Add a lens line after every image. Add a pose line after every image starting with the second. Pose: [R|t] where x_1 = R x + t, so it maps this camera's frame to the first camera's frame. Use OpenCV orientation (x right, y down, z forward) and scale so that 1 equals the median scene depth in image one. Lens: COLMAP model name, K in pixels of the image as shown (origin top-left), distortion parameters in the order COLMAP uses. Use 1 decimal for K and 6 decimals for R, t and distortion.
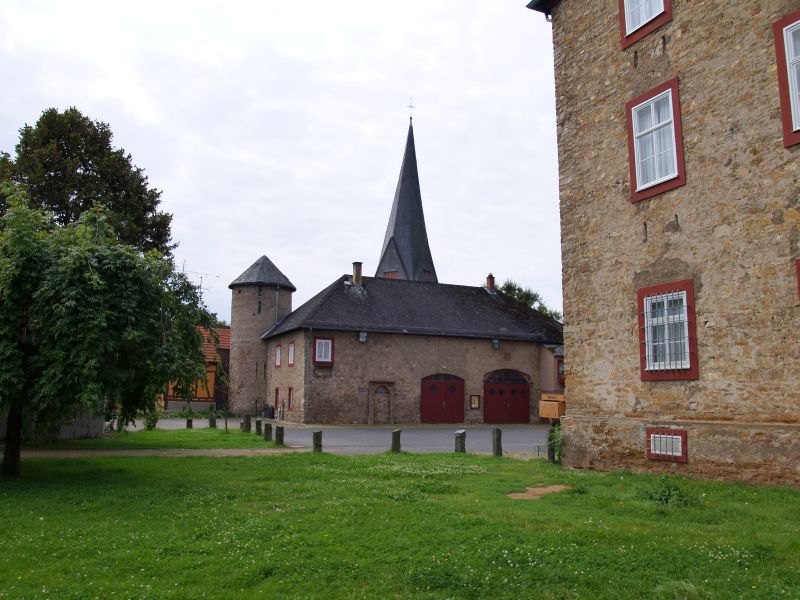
lens RADIAL K [[661.2, 0, 394.7], [0, 661.2, 298.6], [0, 0, 1]] dist [-0.108893, 0.044335]
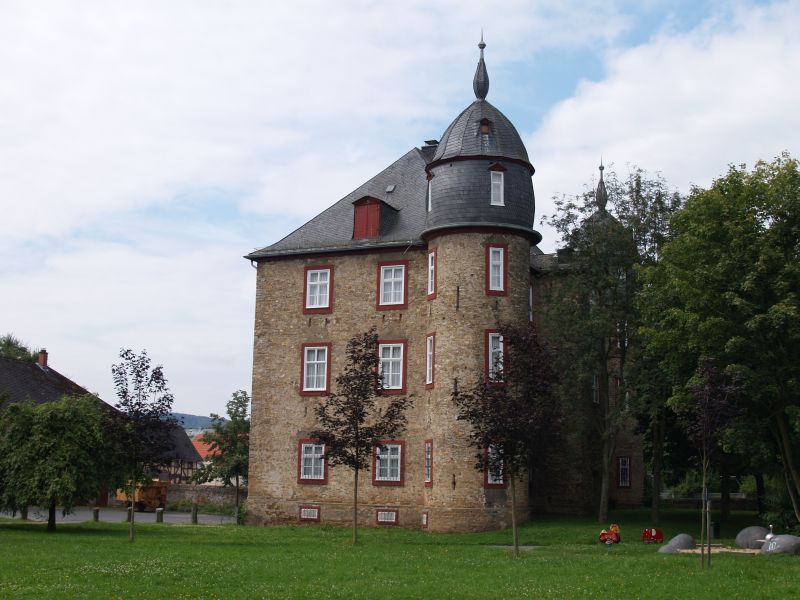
lens RADIAL K [[1103.3, 0, 401.2], [0, 1103.3, 305.1], [0, 0, 1]] dist [-0.108789, 0.000000]
pose [[0.759380, 0.111147, 0.641084, -1.574646], [-0.112624, 0.992882, -0.038734, -0.319026], [-0.640826, -0.042788, 0.766493, -1.761347]]
